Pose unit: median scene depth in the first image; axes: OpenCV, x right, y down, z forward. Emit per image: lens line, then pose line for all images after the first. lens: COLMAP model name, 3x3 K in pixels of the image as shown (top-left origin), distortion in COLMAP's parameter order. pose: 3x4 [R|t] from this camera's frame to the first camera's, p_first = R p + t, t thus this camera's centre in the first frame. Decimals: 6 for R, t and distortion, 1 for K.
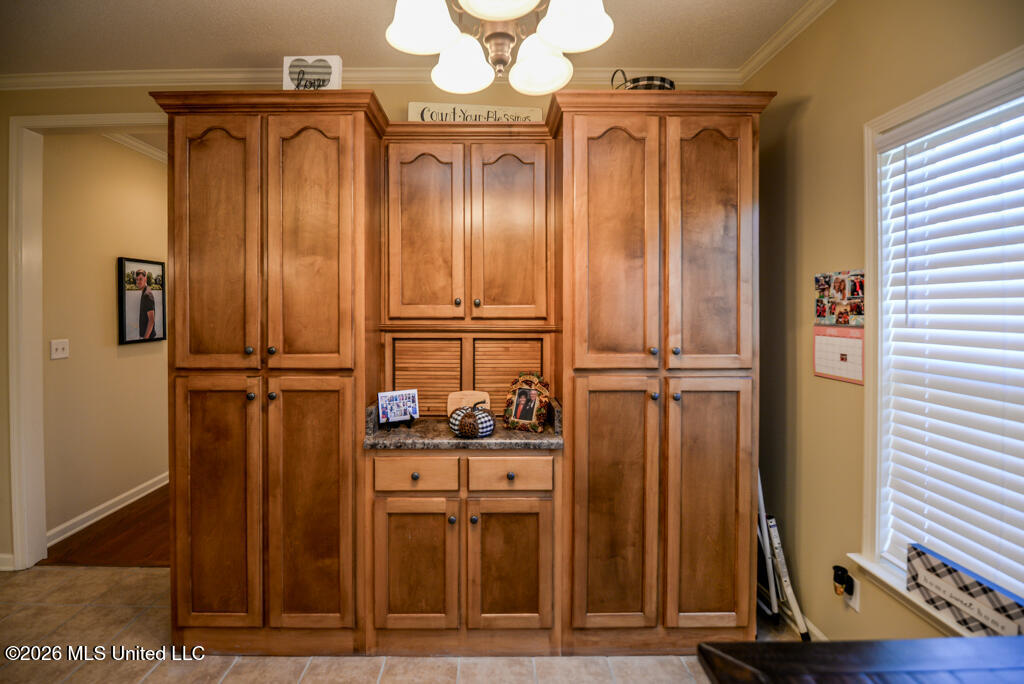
lens RADIAL K [[445.1, 0, 501.2], [0, 445.1, 313.6], [0, 0, 1]] dist [-0.010824, -0.002735]
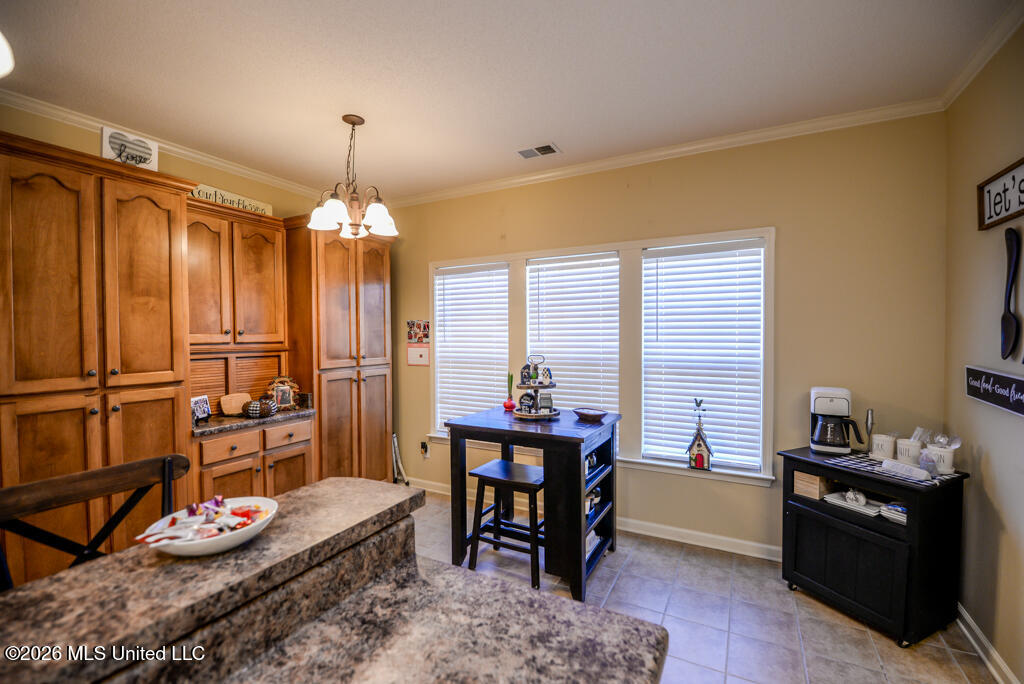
lens RADIAL K [[445.1, 0, 513.0], [0, 445.1, 344.4], [0, 0, 1]] dist [-0.010824, -0.002735]
pose [[0.468749, -0.022230, 0.883051, -1.064397], [0.010997, 0.999753, 0.019330, -0.004208], [-0.883263, 0.000650, 0.468878, -0.544979]]
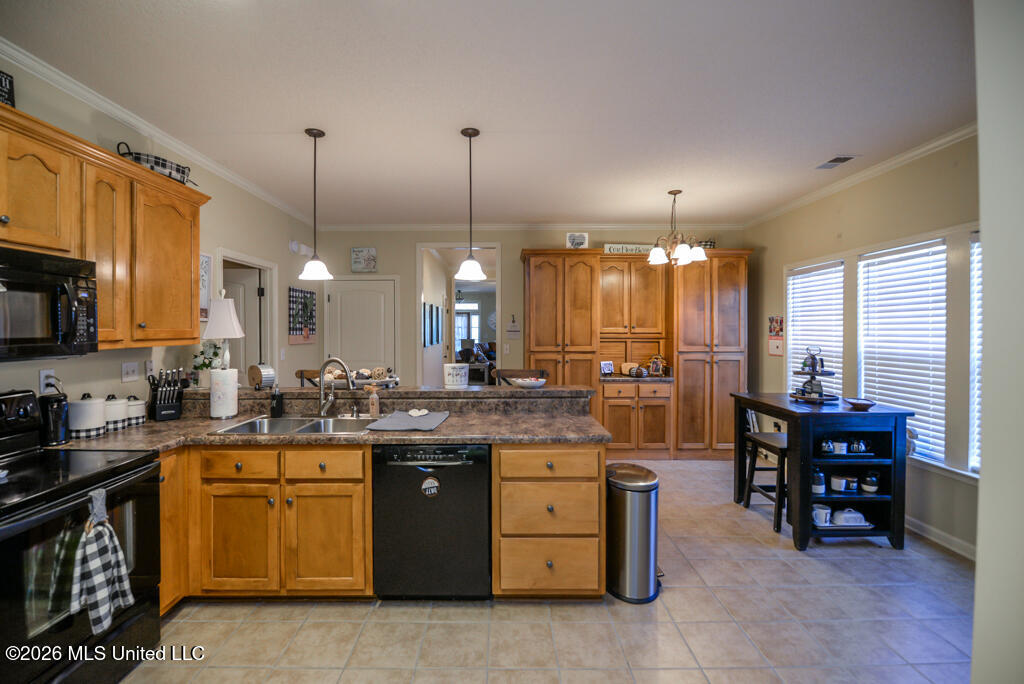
lens RADIAL K [[445.1, 0, 499.3], [0, 445.1, 333.4], [0, 0, 1]] dist [-0.010824, -0.002735]
pose [[0.999980, 0.001472, -0.006105, -0.904257], [-0.001463, 0.999998, 0.001511, 0.010505], [0.006107, -0.001502, 0.999980, -1.698115]]
